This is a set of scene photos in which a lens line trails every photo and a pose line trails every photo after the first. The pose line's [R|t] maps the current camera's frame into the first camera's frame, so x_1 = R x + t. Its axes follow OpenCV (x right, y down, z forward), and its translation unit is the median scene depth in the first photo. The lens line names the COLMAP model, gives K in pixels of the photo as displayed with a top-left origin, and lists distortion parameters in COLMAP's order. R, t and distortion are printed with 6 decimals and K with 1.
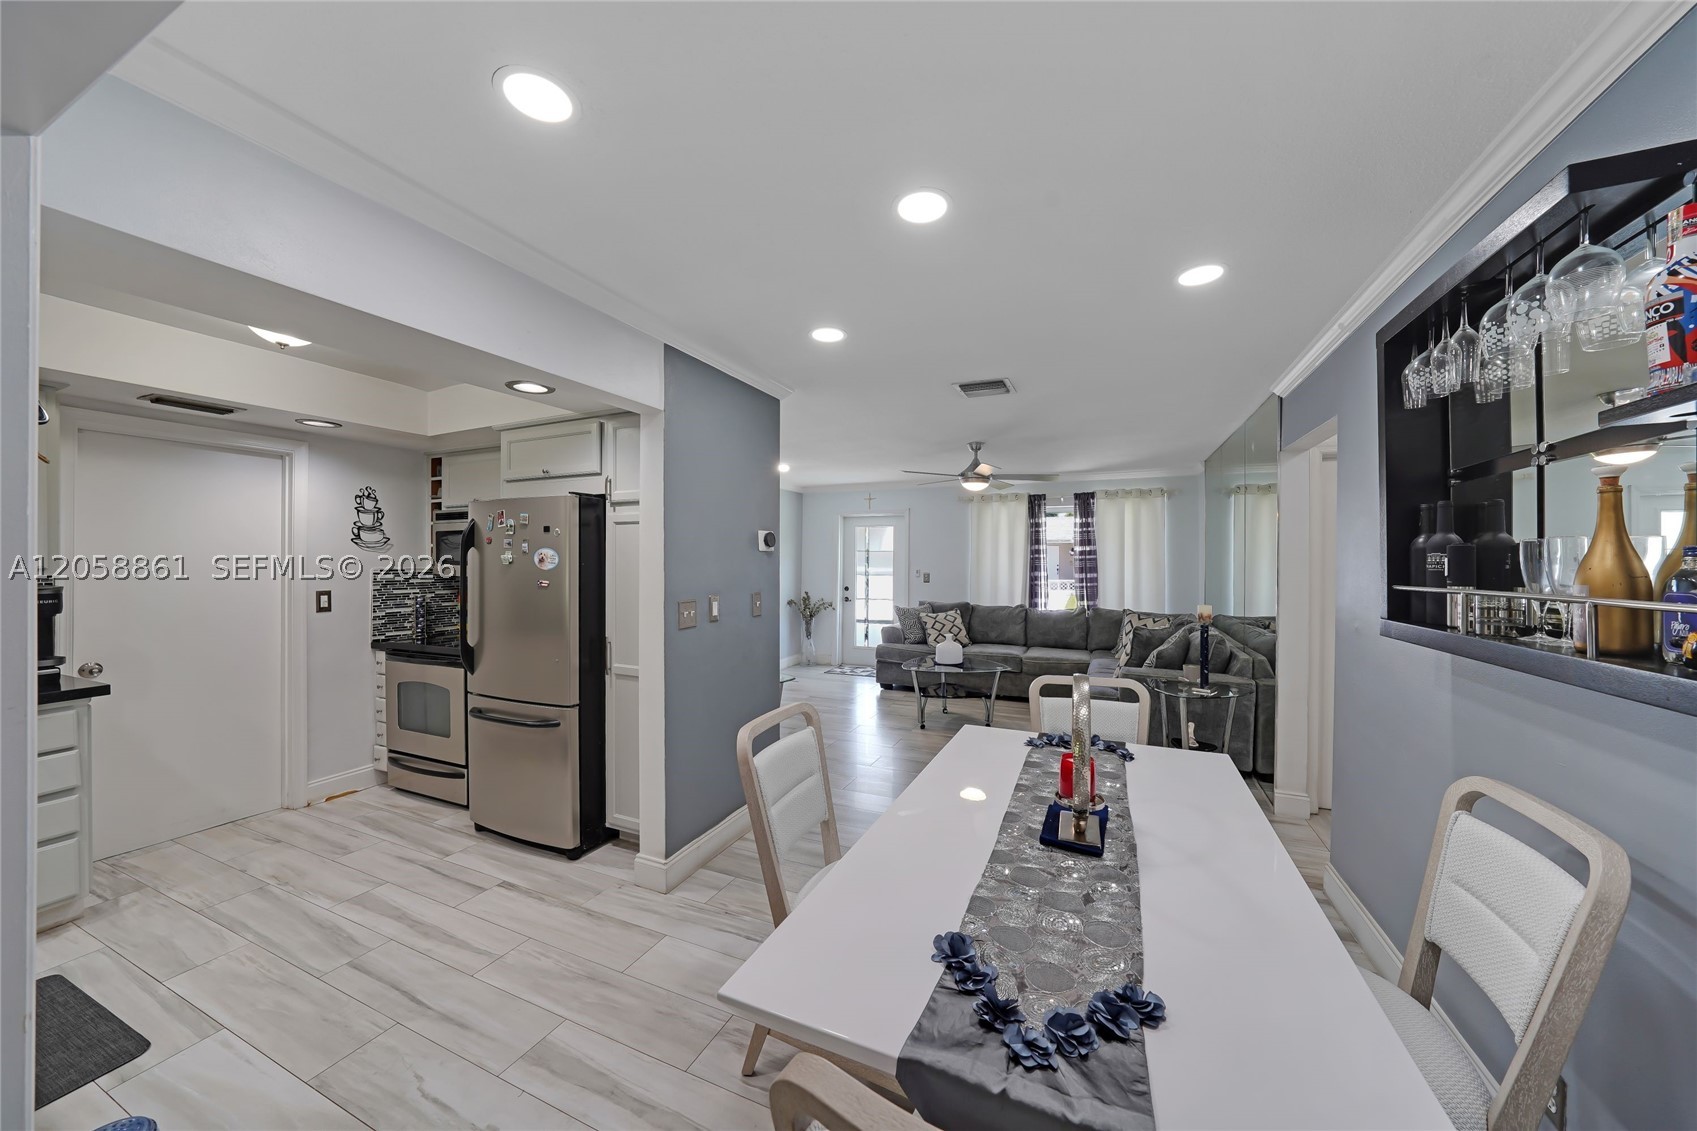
lens RADIAL K [[590.1, 0, 857.5], [0, 590.1, 559.1], [0, 0, 1]] dist [-0.014302, 0.003407]
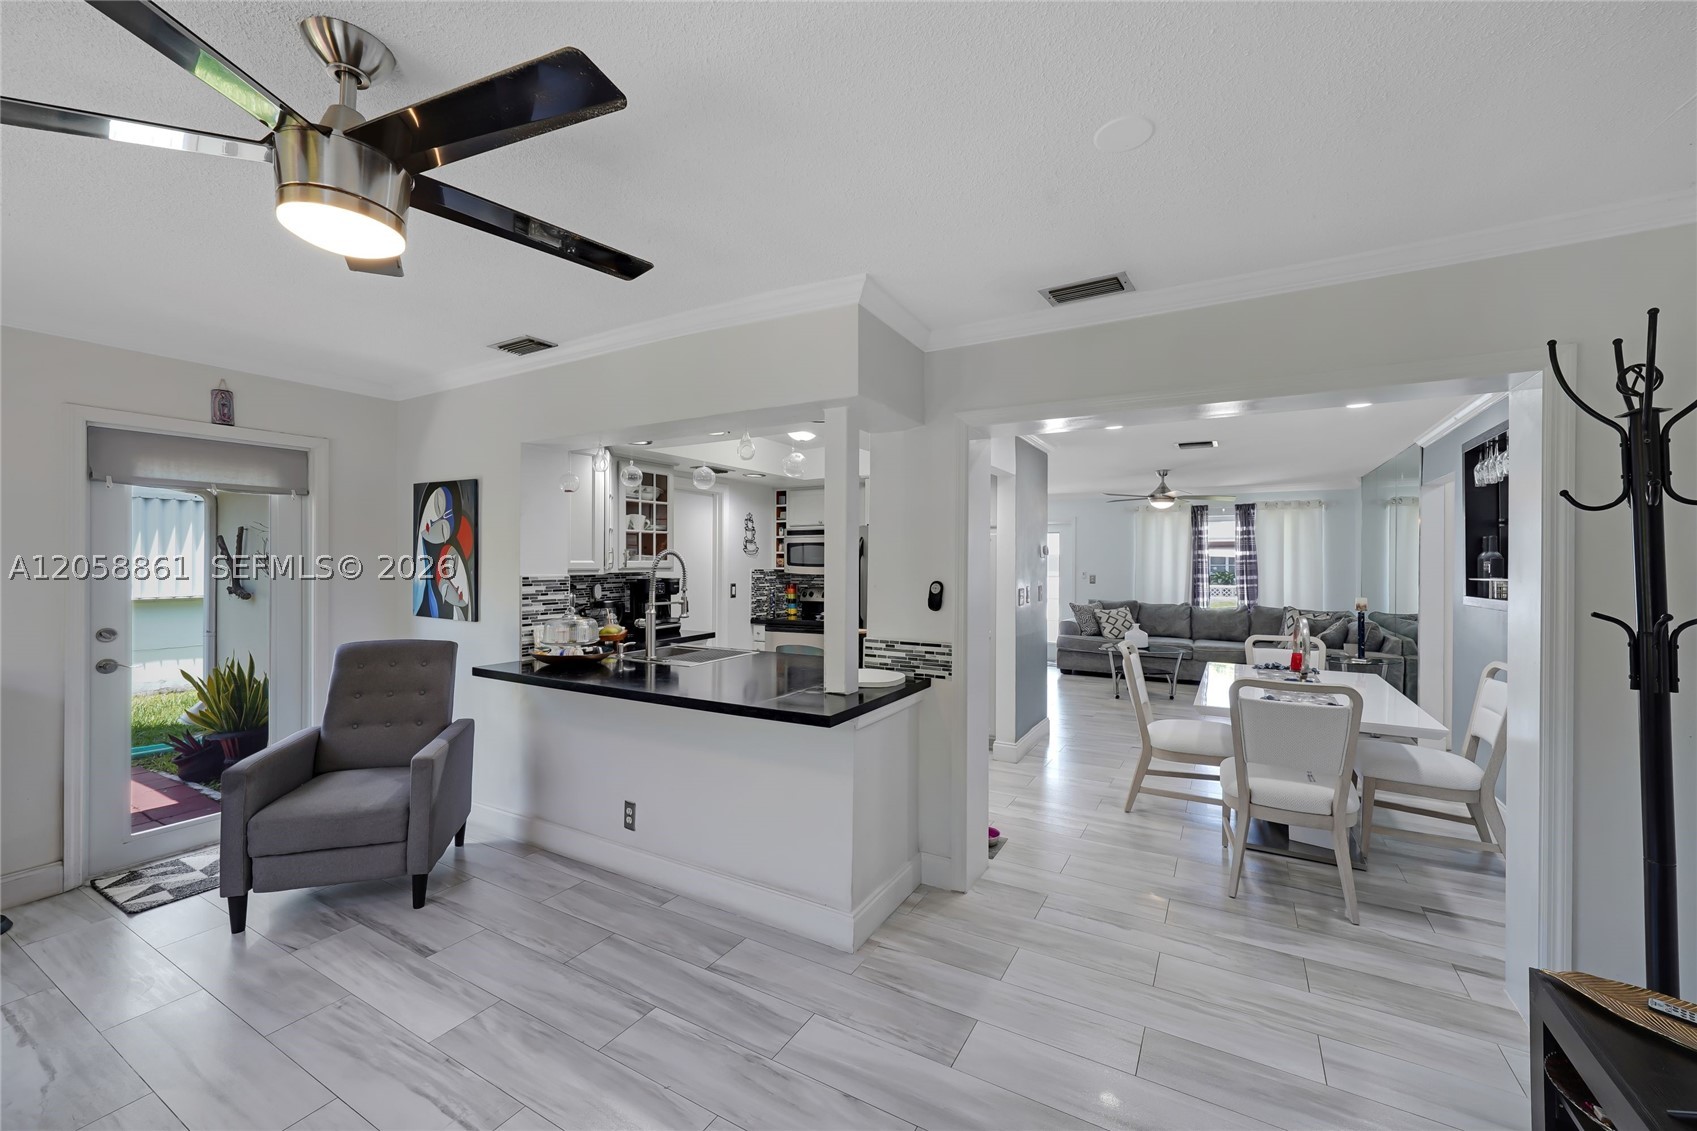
lens RADIAL K [[676.3, 0, 855.1], [0, 676.3, 562.5], [0, 0, 1]] dist [-0.001959, 0.003536]
pose [[0.994364, 0.002133, -0.105997, -0.225538], [-0.001918, 0.999996, 0.002124, -0.002017], [0.106002, -0.001909, 0.994364, -0.375097]]
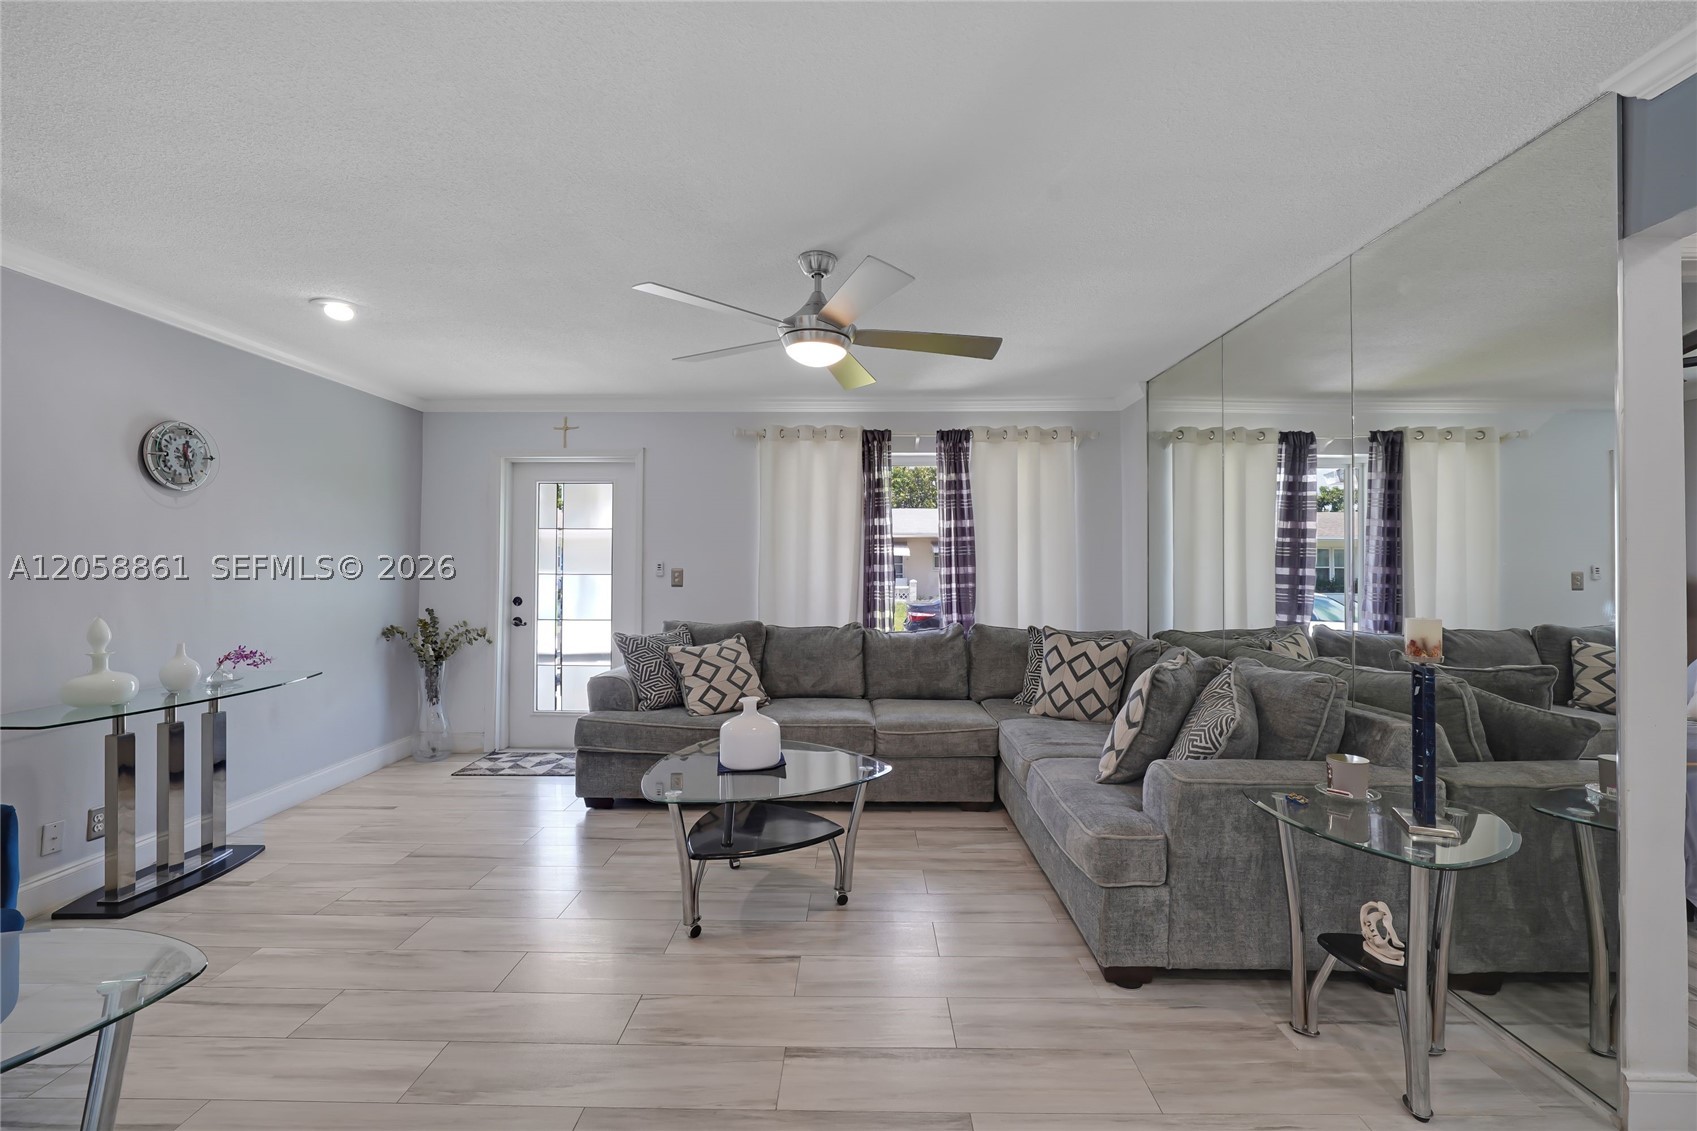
lens RADIAL K [[719.9, 0, 847.0], [0, 719.9, 567.3], [0, 0, 1]] dist [0.000596, 0.001413]
pose [[0.926908, -0.000801, 0.375288, 0.016833], [0.000158, 0.999998, 0.001745, 0.024027], [-0.375289, -0.001558, 0.926906, 0.384950]]
